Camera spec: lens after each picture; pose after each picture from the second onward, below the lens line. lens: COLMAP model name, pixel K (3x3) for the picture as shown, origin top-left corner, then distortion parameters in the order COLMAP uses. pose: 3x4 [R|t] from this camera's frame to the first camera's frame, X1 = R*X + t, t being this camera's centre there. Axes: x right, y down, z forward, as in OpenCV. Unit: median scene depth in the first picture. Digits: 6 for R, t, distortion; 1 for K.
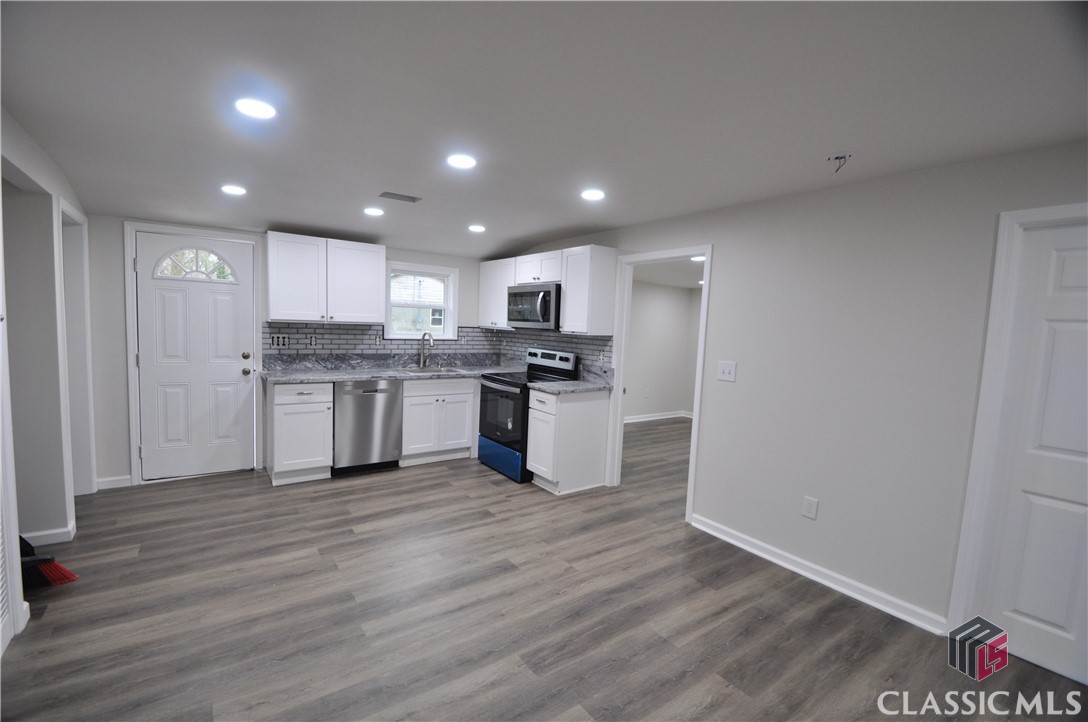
lens RADIAL K [[477.2, 0, 538.2], [0, 477.2, 365.0], [0, 0, 1]] dist [-0.004239, -0.002565]
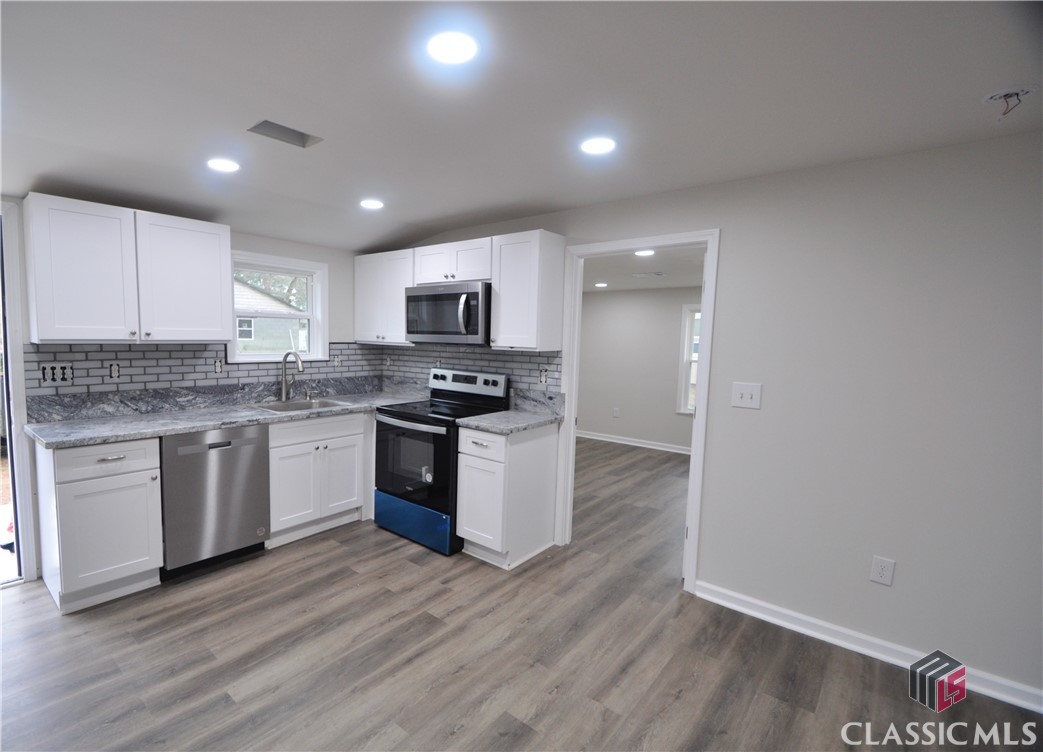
lens RADIAL K [[492.6, 0, 468.5], [0, 492.6, 380.3], [0, 0, 1]] dist [-0.004029, -0.005718]
pose [[0.973017, -0.041212, 0.227021, -0.178266], [0.038670, 0.999130, 0.015633, -0.033741], [-0.227468, -0.006432, 0.973764, 0.275969]]
